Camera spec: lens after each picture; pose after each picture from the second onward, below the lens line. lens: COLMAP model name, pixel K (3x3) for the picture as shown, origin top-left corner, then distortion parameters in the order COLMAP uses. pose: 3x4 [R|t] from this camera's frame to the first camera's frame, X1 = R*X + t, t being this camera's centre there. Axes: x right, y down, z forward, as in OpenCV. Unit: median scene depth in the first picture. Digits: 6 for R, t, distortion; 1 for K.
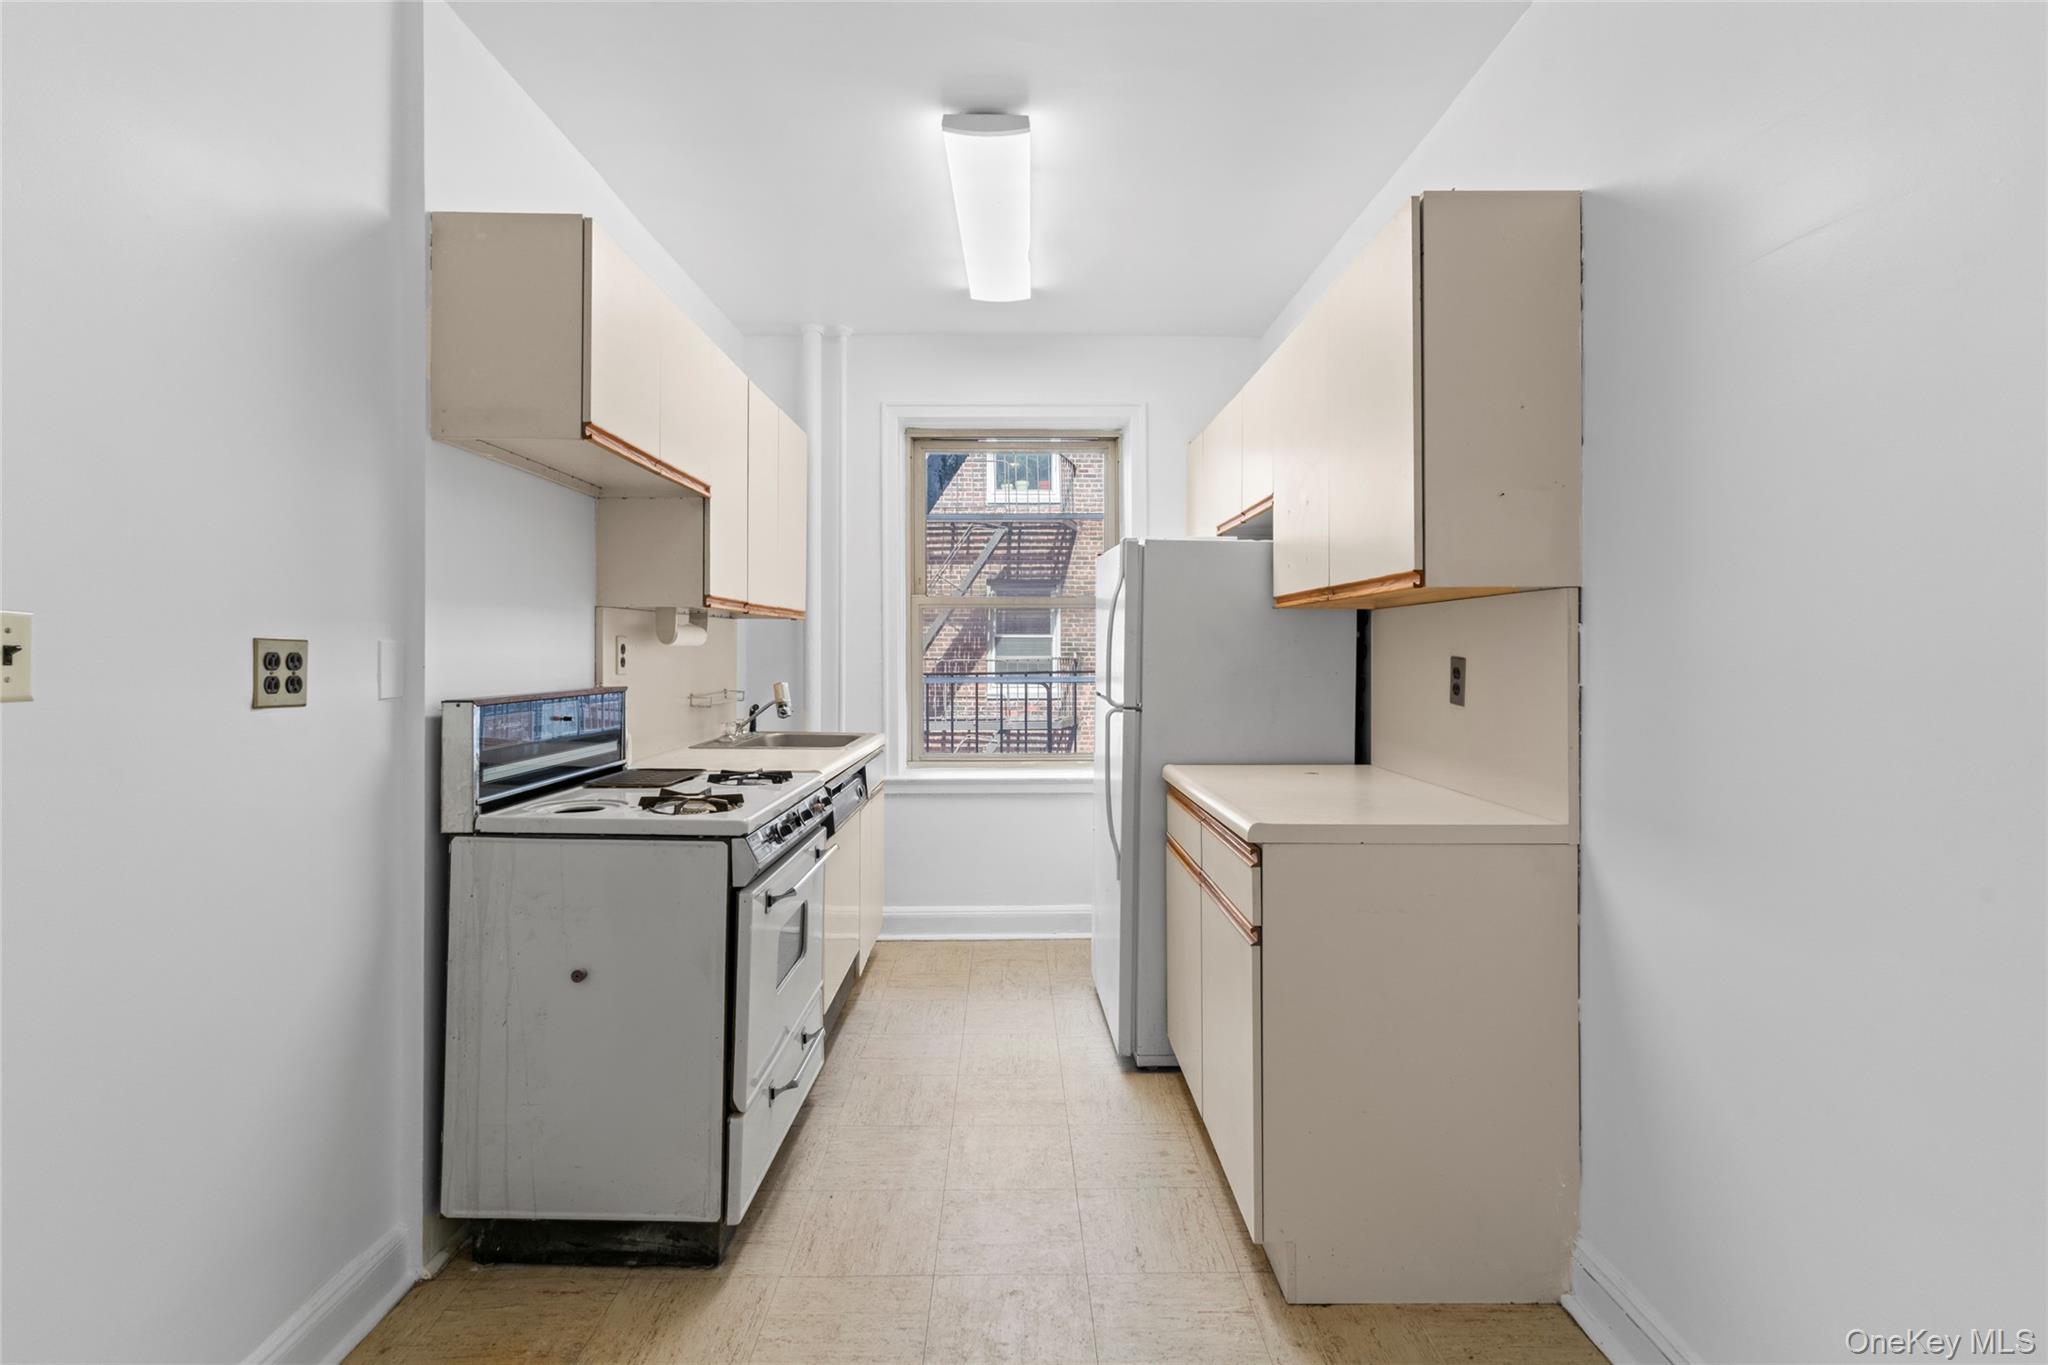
lens RADIAL K [[972.6, 0, 1025.8], [0, 972.6, 637.1], [0, 0, 1]] dist [0.002186, 0.000626]
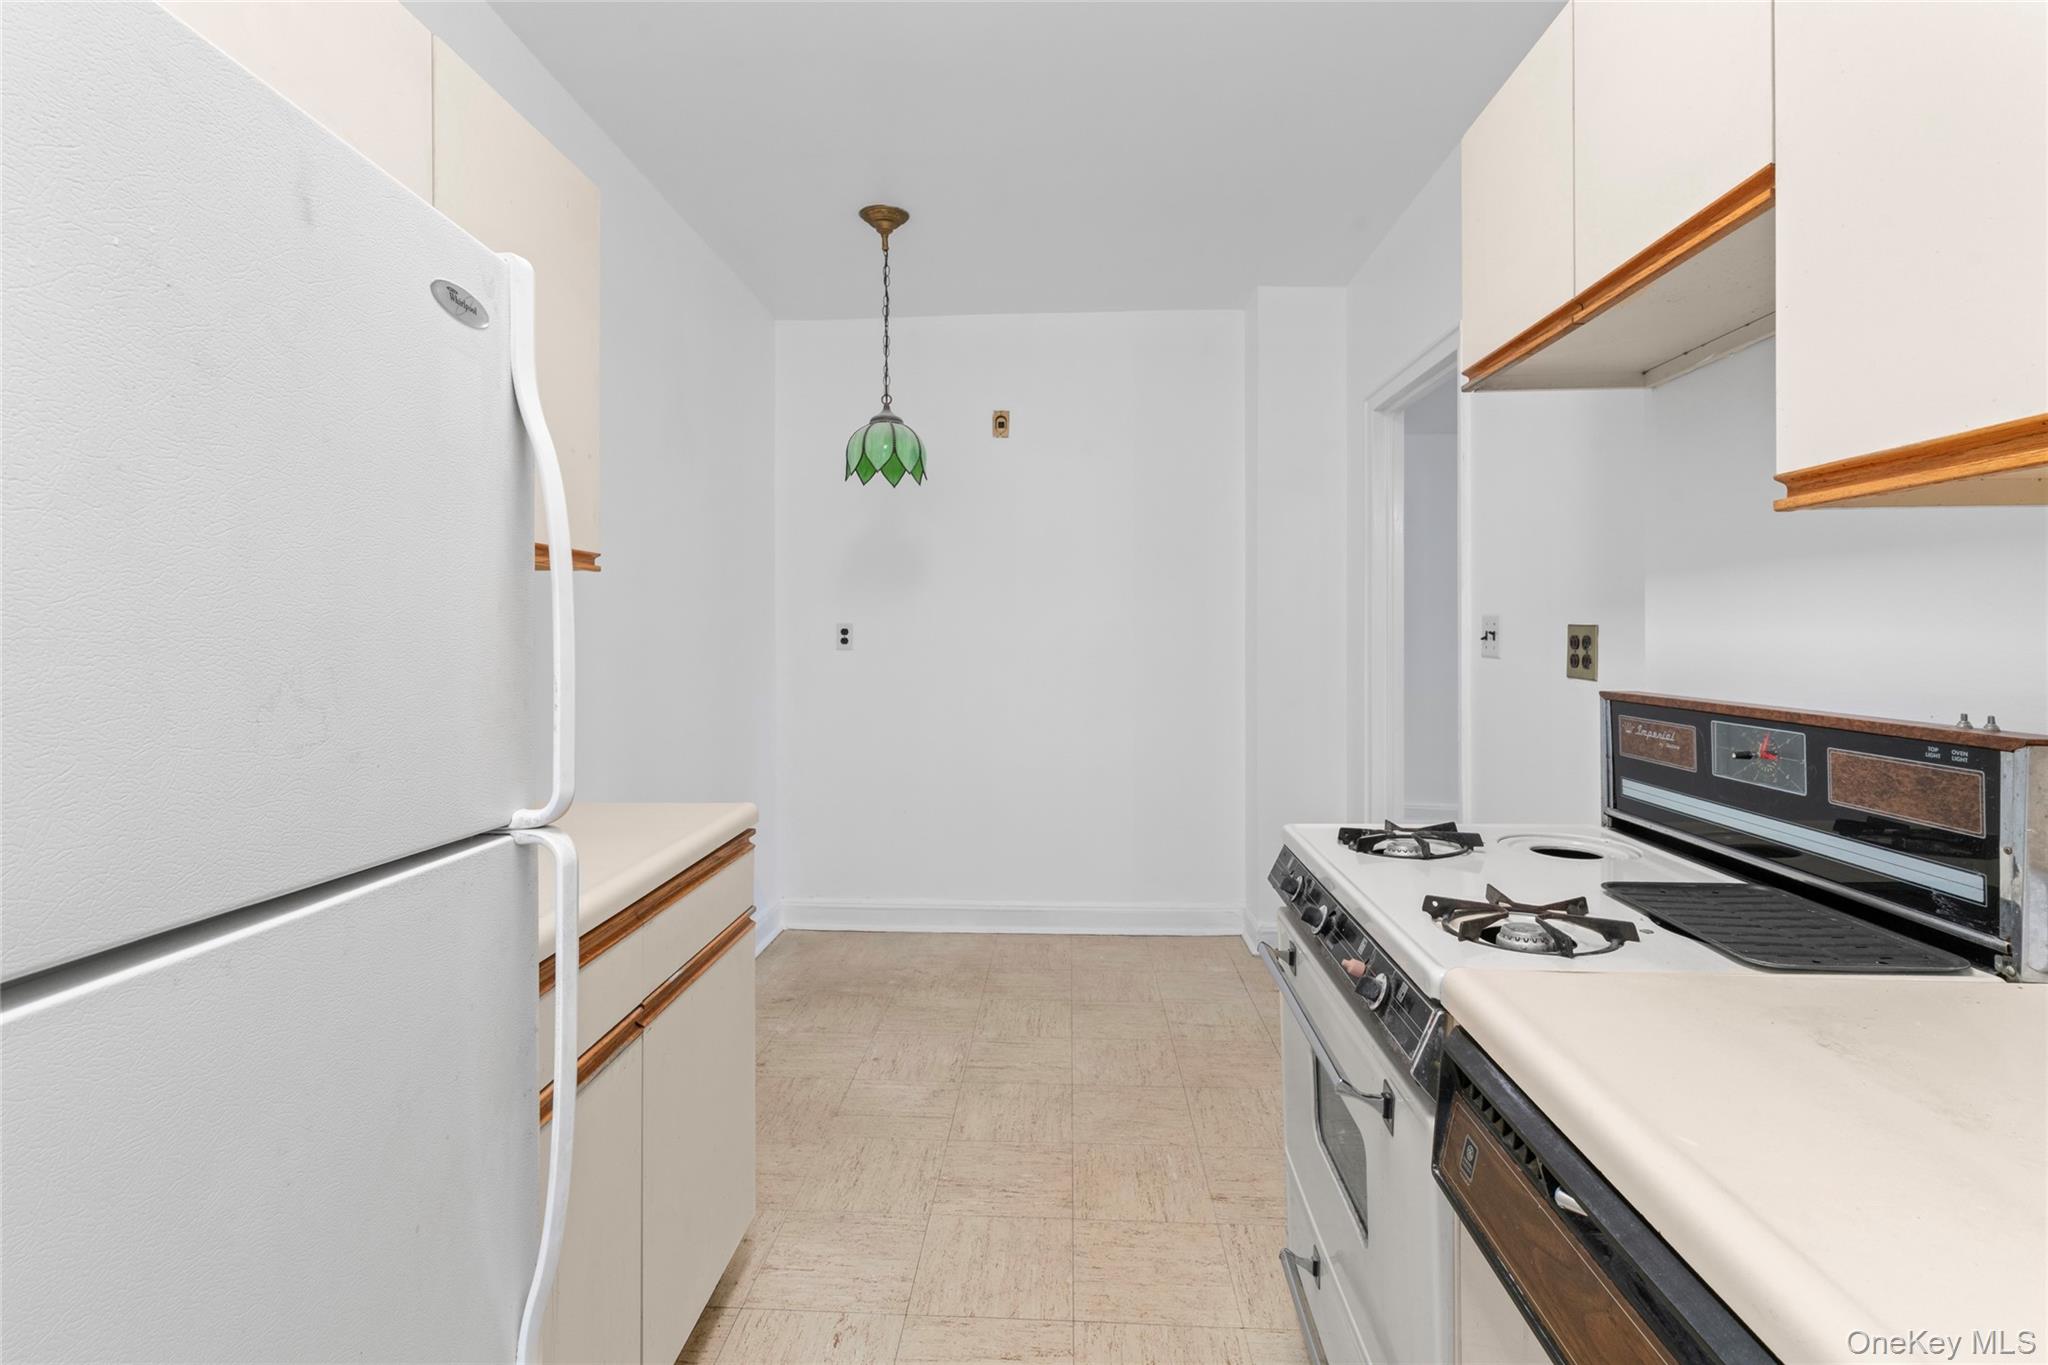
lens RADIAL K [[972.6, 0, 1025.8], [0, 972.6, 637.1], [0, 0, 1]] dist [0.002186, 0.000626]
pose [[-0.998189, -0.001353, 0.060145, -0.108807], [-0.002226, 0.999893, -0.014459, 0.032987], [-0.060119, -0.014567, -0.998085, 2.010178]]
